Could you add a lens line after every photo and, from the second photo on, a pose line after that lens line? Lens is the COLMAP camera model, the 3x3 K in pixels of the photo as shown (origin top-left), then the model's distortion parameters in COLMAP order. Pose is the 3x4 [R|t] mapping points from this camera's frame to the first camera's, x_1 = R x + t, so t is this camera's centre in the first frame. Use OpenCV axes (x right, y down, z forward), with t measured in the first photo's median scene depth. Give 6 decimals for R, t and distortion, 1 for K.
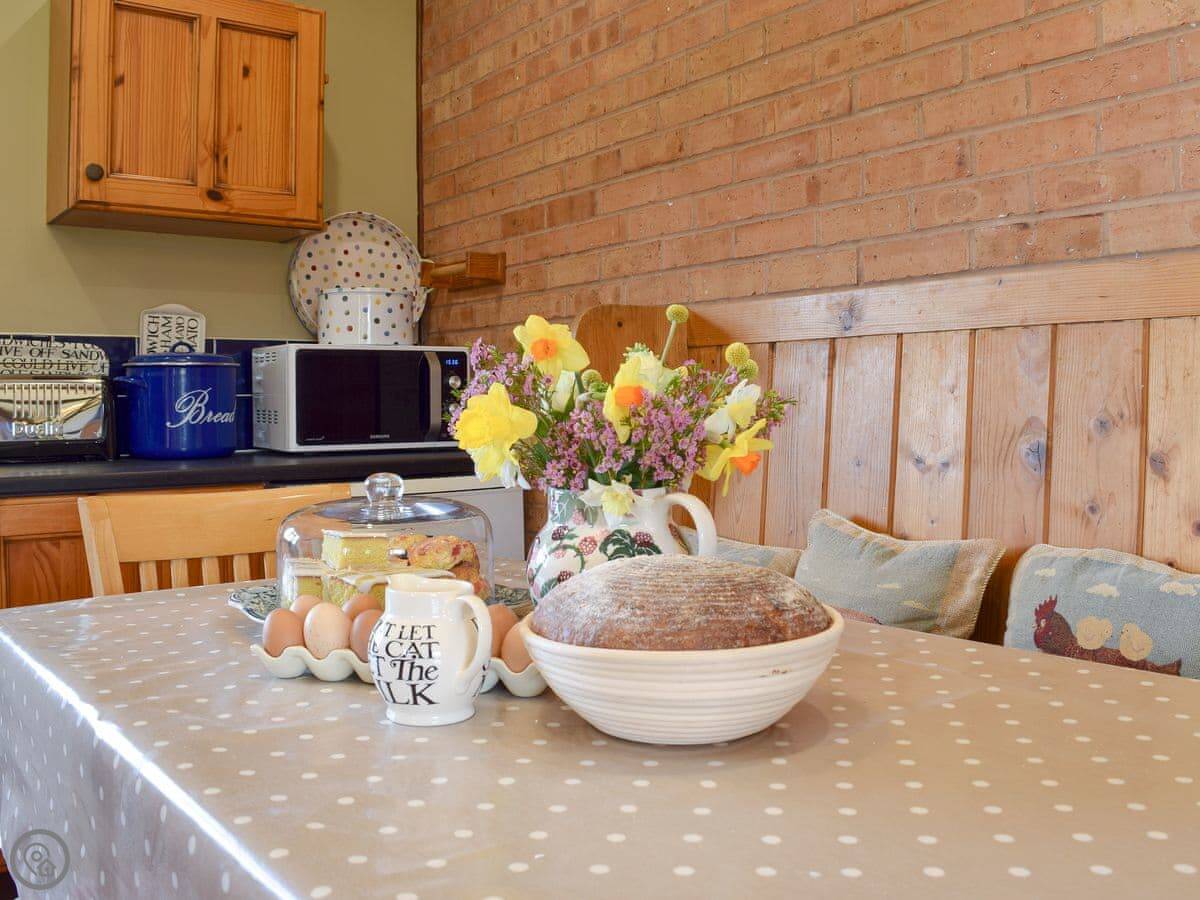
lens RADIAL K [[936.0, 0, 600.0], [0, 936.0, 450.0], [0, 0, 1]] dist [-0.102325, 0.007769]
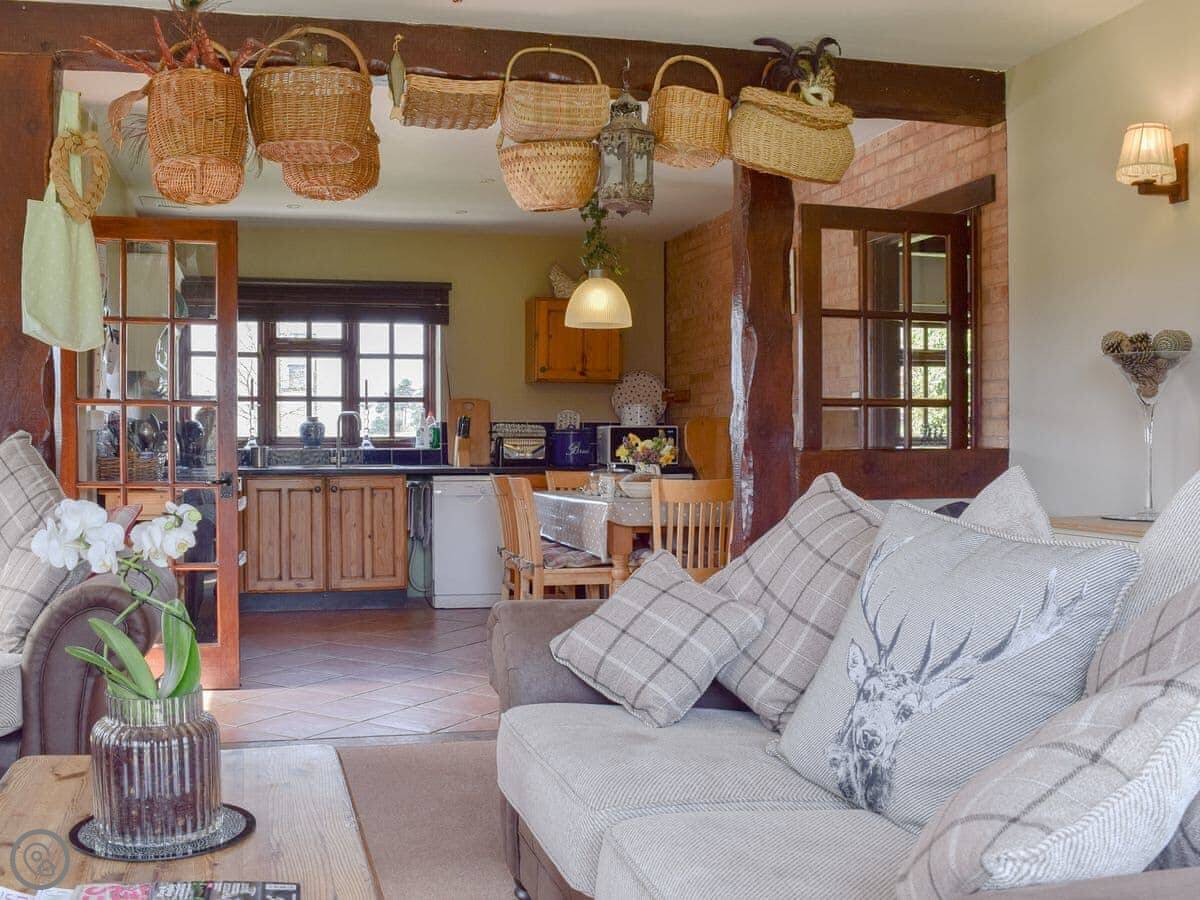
lens RADIAL K [[1111.6, 0, 600.0], [0, 1111.6, 450.0], [0, 0, 1]] dist [-0.049186, -0.008573]
pose [[0.923388, 0.010301, -0.383730, 1.060166], [-0.027559, 0.998839, -0.039504, 0.103341], [0.382878, 0.047053, 0.922600, -2.394732]]
